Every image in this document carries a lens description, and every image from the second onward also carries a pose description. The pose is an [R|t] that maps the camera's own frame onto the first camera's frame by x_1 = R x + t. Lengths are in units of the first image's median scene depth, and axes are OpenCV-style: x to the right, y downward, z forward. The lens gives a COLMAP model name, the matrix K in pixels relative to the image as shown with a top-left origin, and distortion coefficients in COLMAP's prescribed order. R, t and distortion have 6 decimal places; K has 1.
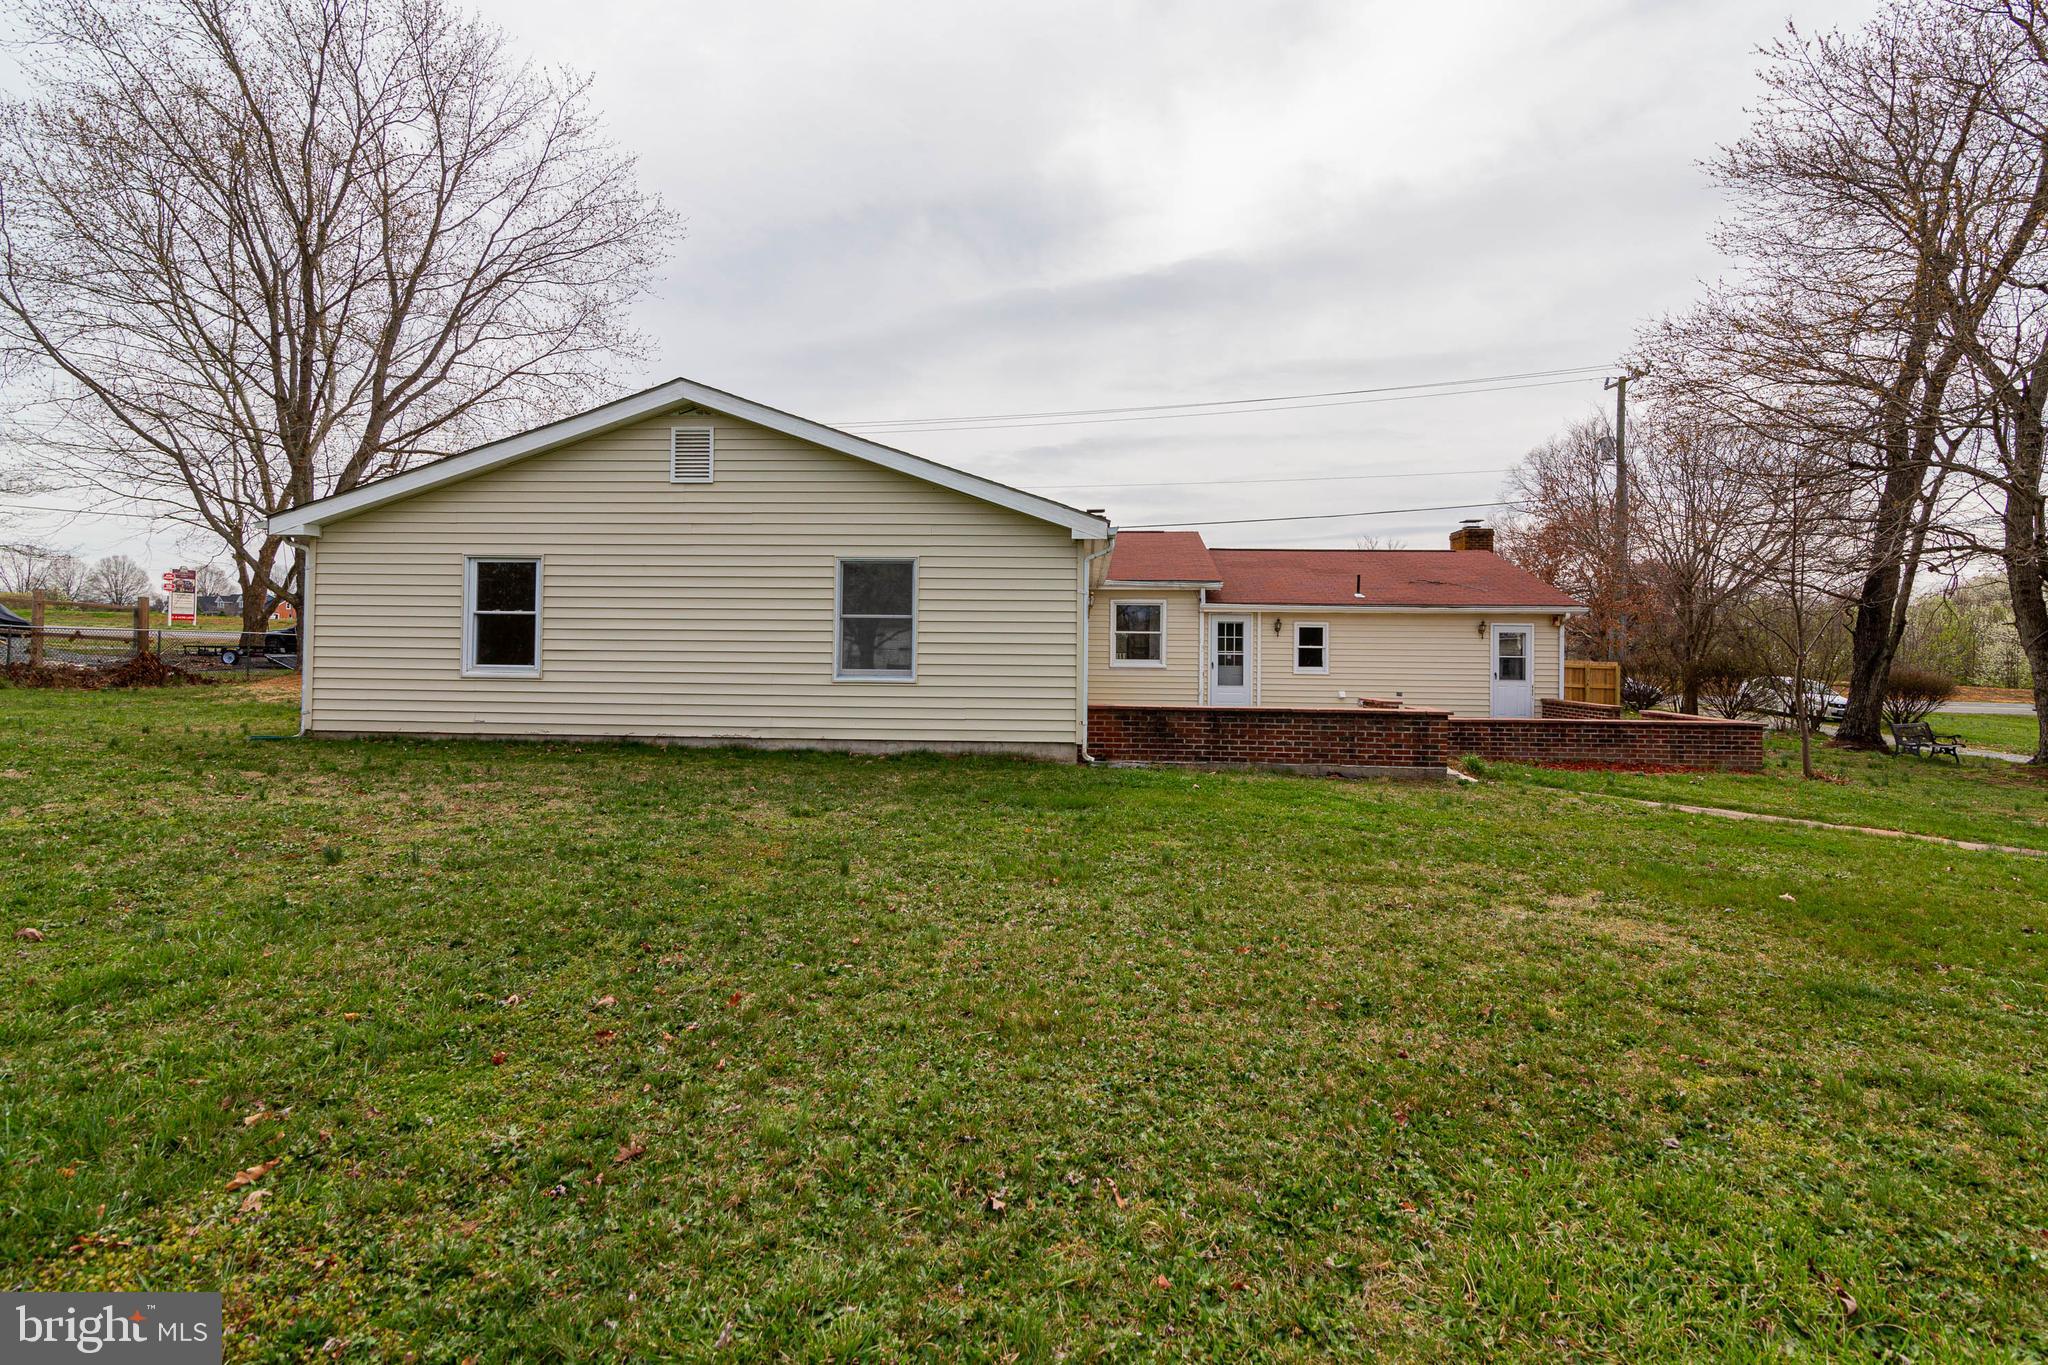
lens RADIAL K [[931.8, 0, 1036.2], [0, 931.8, 677.2], [0, 0, 1]] dist [-0.001908, 0.000453]
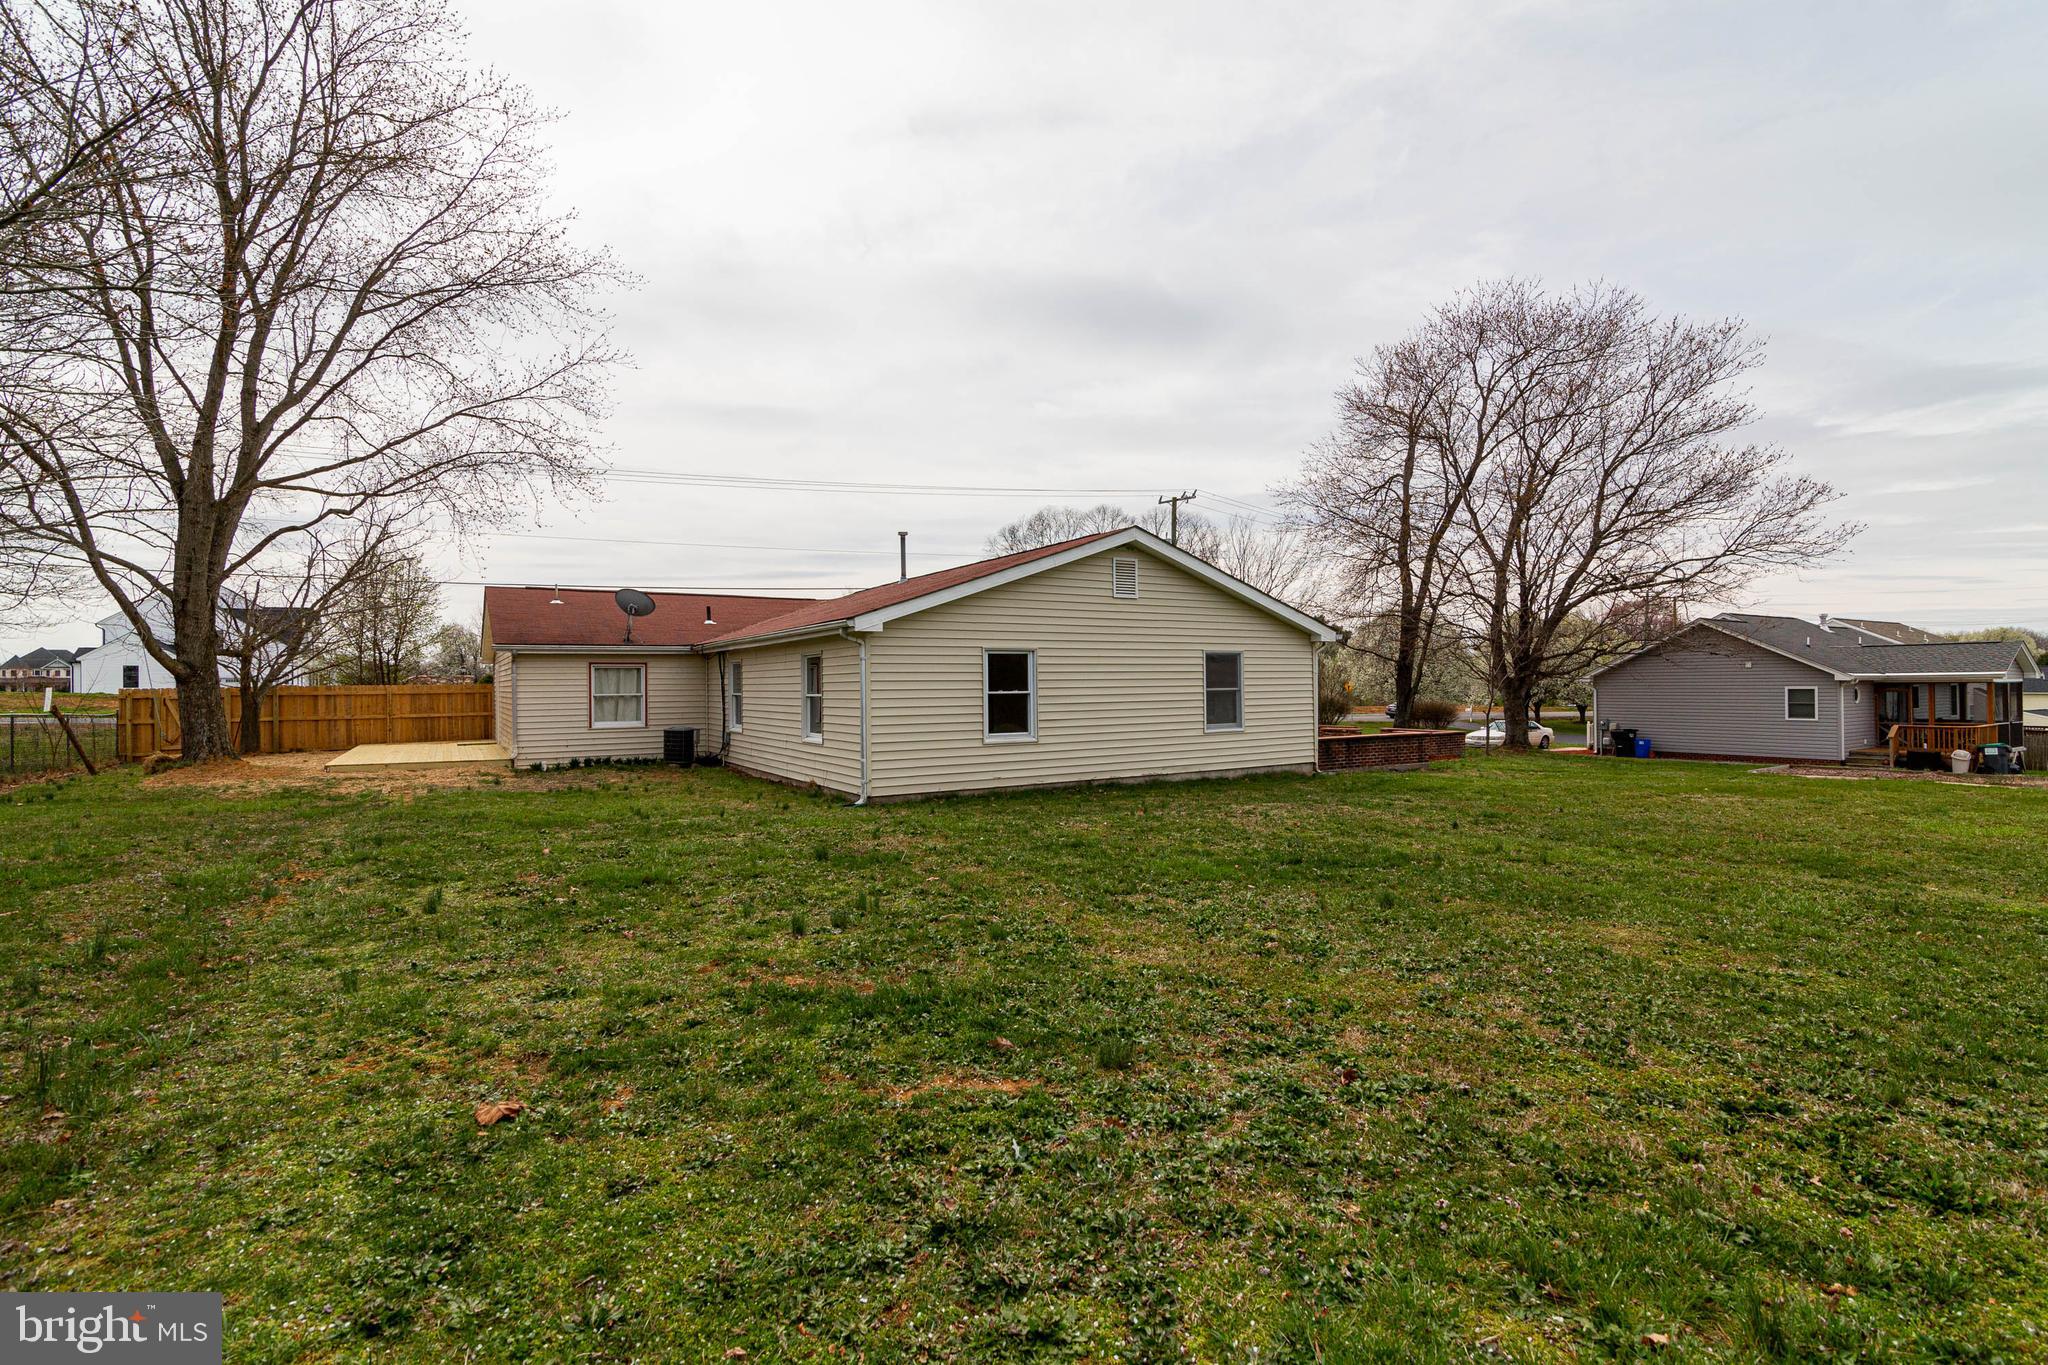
lens RADIAL K [[931.8, 0, 1036.2], [0, 931.8, 677.2], [0, 0, 1]] dist [-0.001908, 0.000453]
pose [[0.816579, -0.015806, 0.577018, -1.289489], [0.041307, 0.998662, -0.031101, -0.048587], [-0.575754, 0.049231, 0.816139, -0.078095]]
